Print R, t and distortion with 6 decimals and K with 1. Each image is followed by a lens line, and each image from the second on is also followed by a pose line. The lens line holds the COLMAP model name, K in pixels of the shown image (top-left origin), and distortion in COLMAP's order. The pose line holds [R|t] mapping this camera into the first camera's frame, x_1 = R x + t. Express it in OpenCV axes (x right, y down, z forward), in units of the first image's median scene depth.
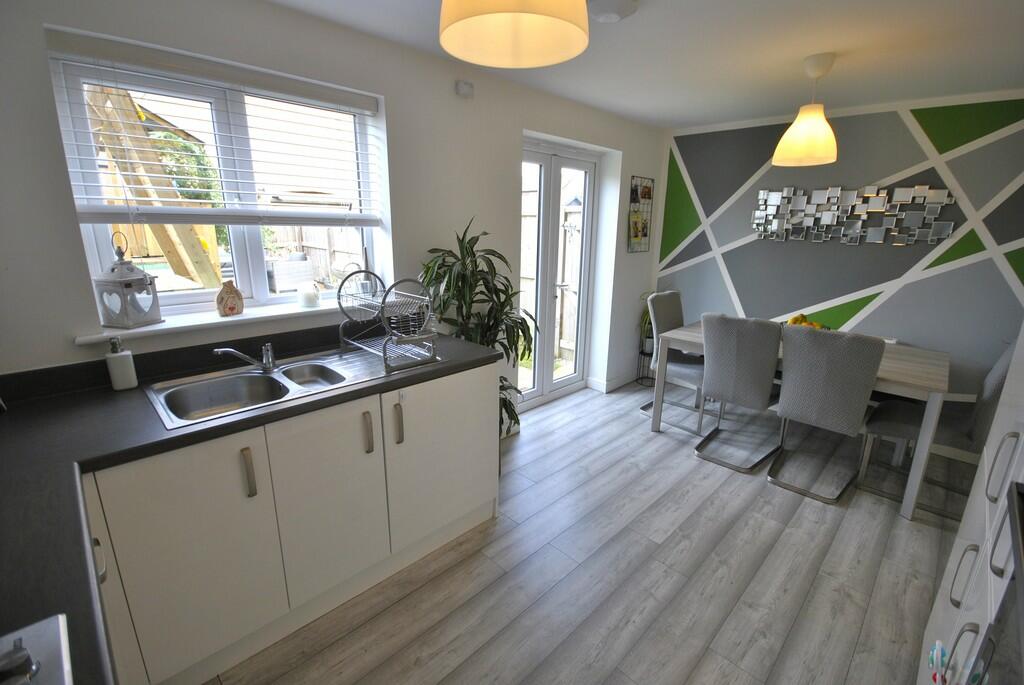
lens RADIAL K [[449.4, 0, 517.3], [0, 449.4, 339.8], [0, 0, 1]] dist [-0.001699, -0.004699]
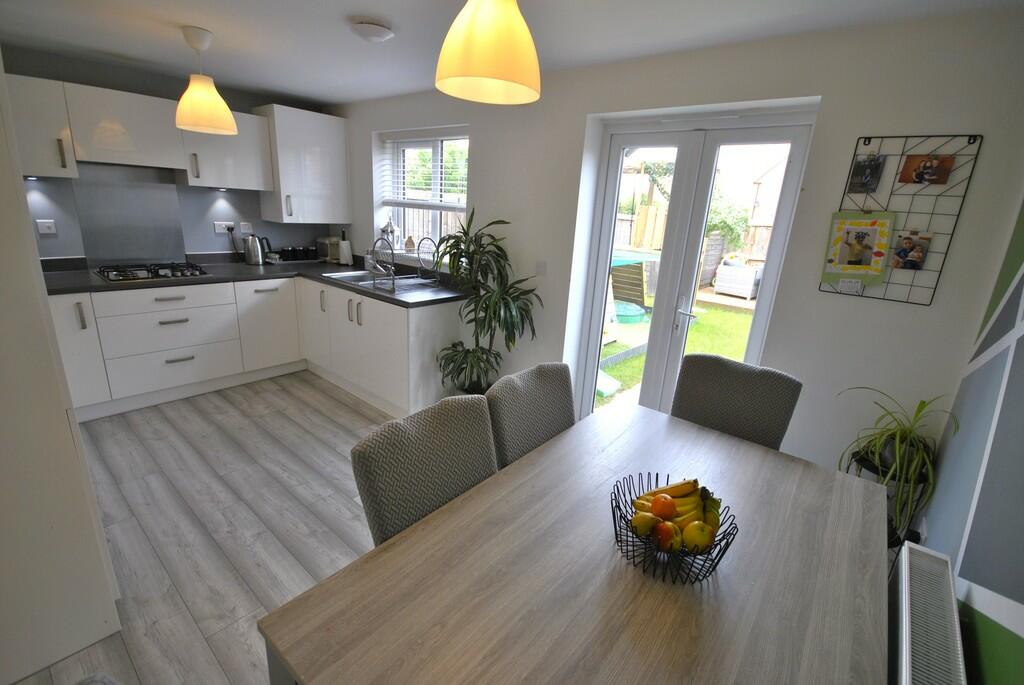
lens RADIAL K [[449.4, 0, 519.4], [0, 449.4, 344.2], [0, 0, 1]] dist [-0.001699, -0.004699]
pose [[0.096417, 0.275048, -0.956584, 1.383542], [-0.313549, 0.920523, 0.233076, -0.287646], [0.944664, 0.277463, 0.174995, 1.162009]]
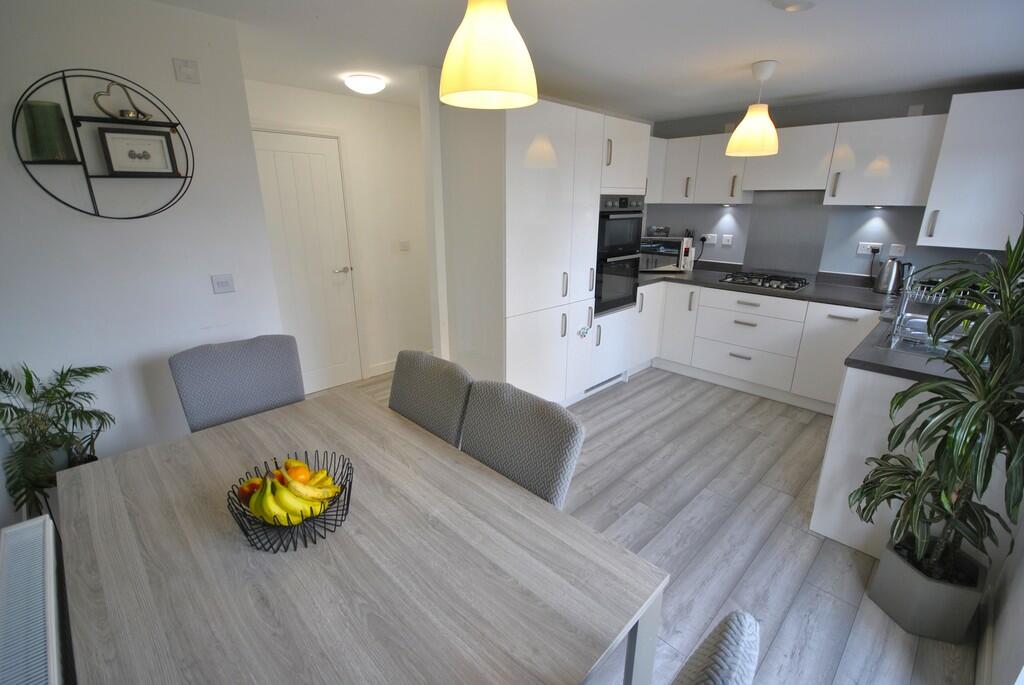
lens RADIAL K [[449.4, 0, 516.3], [0, 449.4, 343.9], [0, 0, 1]] dist [-0.001699, -0.004699]
pose [[-0.999600, -0.027984, 0.004150, 0.671077], [-0.021410, 0.844205, 0.535593, -0.493488], [-0.018491, 0.535290, -0.844466, 1.853589]]
